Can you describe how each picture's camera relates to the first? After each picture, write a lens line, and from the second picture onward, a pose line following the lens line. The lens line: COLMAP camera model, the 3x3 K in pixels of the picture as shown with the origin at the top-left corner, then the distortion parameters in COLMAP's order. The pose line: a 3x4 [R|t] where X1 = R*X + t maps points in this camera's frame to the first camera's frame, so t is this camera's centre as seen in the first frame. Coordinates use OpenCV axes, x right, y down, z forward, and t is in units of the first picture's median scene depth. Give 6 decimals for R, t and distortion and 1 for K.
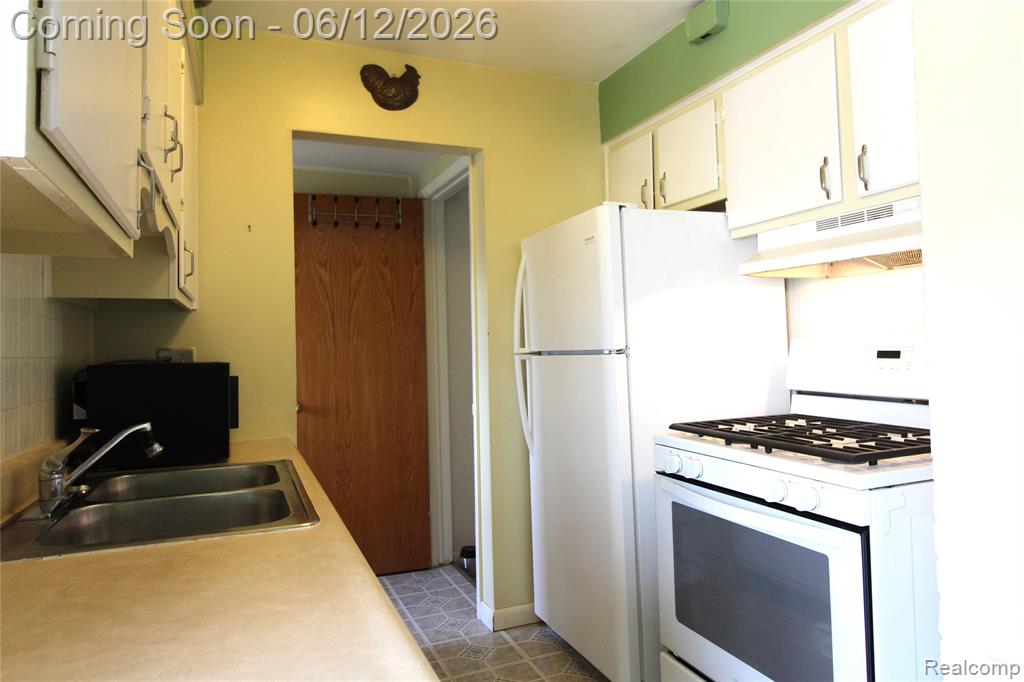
lens RADIAL K [[669.3, 0, 520.5], [0, 669.3, 323.8], [0, 0, 1]] dist [0.006334, -0.004862]
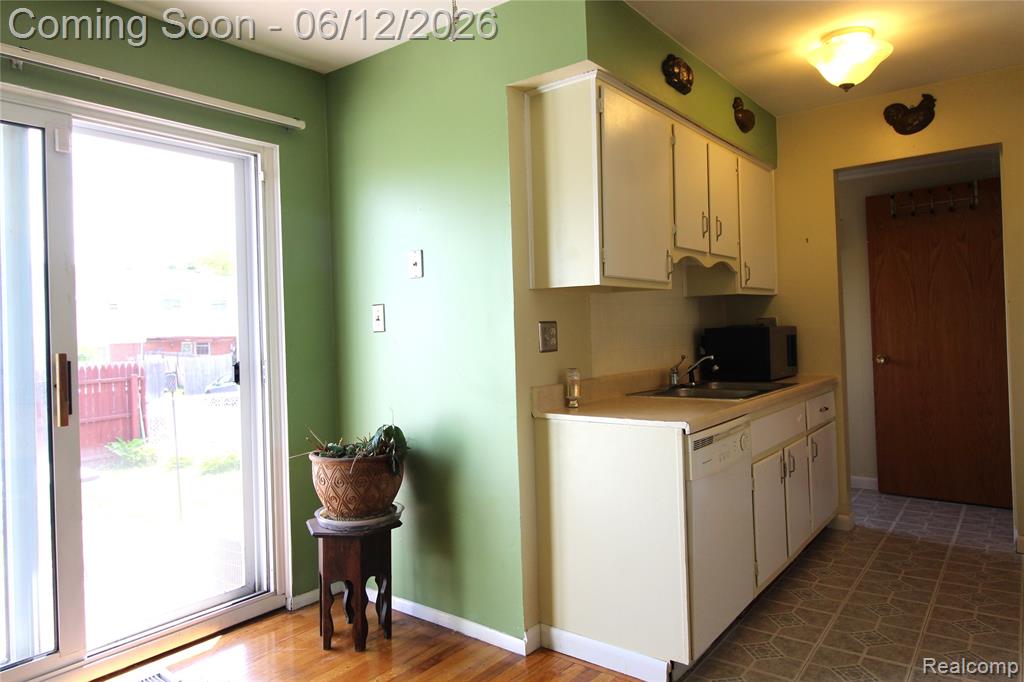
lens RADIAL K [[669.3, 0, 520.5], [0, 669.3, 323.8], [0, 0, 1]] dist [0.006334, -0.004862]
pose [[0.497649, -0.000579, -0.867379, 0.564503], [0.053999, 0.998081, 0.030316, -0.029333], [0.865696, -0.061924, 0.496725, -0.333776]]
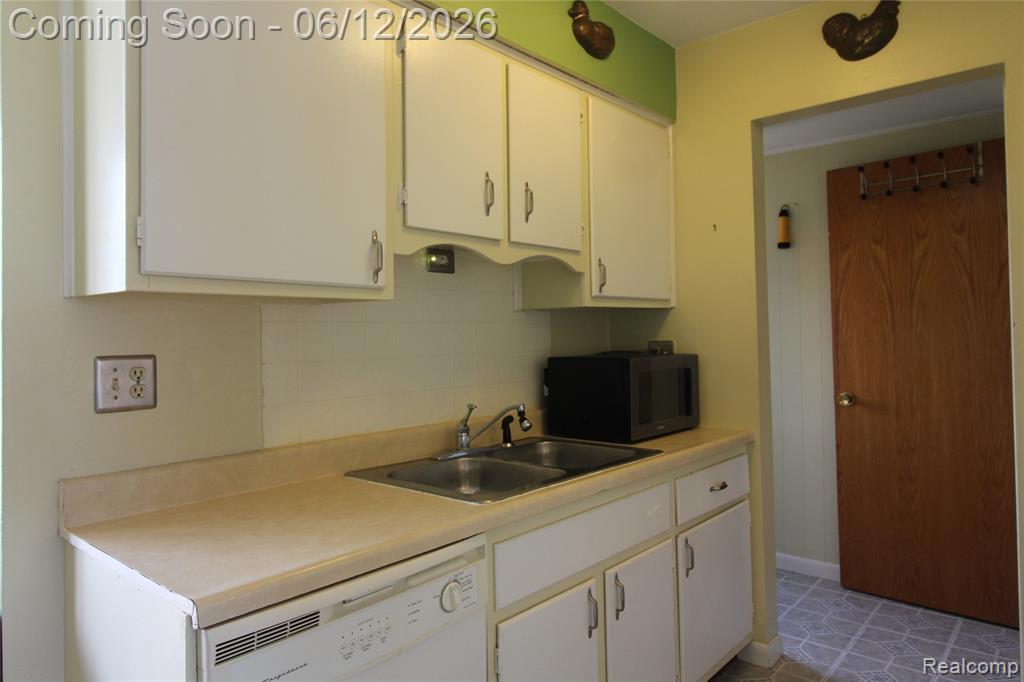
lens RADIAL K [[669.3, 0, 520.5], [0, 669.3, 323.8], [0, 0, 1]] dist [0.006334, -0.004862]
pose [[0.448083, -0.001188, -0.893991, 0.365282], [0.043579, 0.998839, 0.020515, -0.024310], [0.892929, -0.048152, 0.447615, 0.228281]]
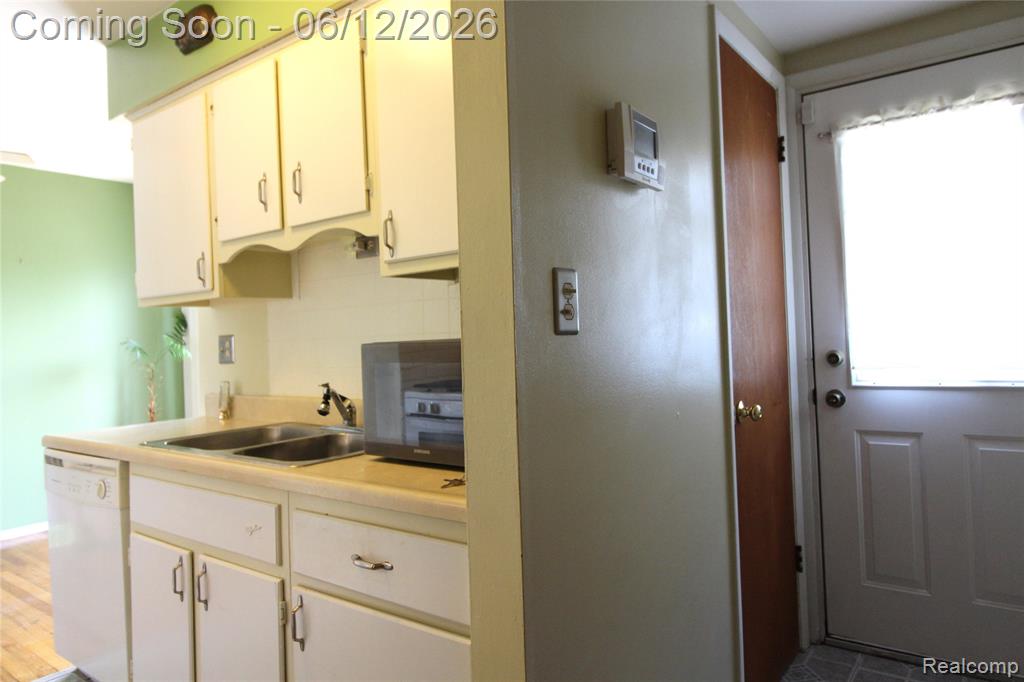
lens RADIAL K [[669.3, 0, 520.5], [0, 669.3, 323.8], [0, 0, 1]] dist [0.006334, -0.004862]
pose [[-0.859458, 0.047069, -0.509035, -0.125373], [0.078200, 0.996138, -0.039924, 0.058815], [0.505190, -0.074119, -0.859819, 1.320620]]
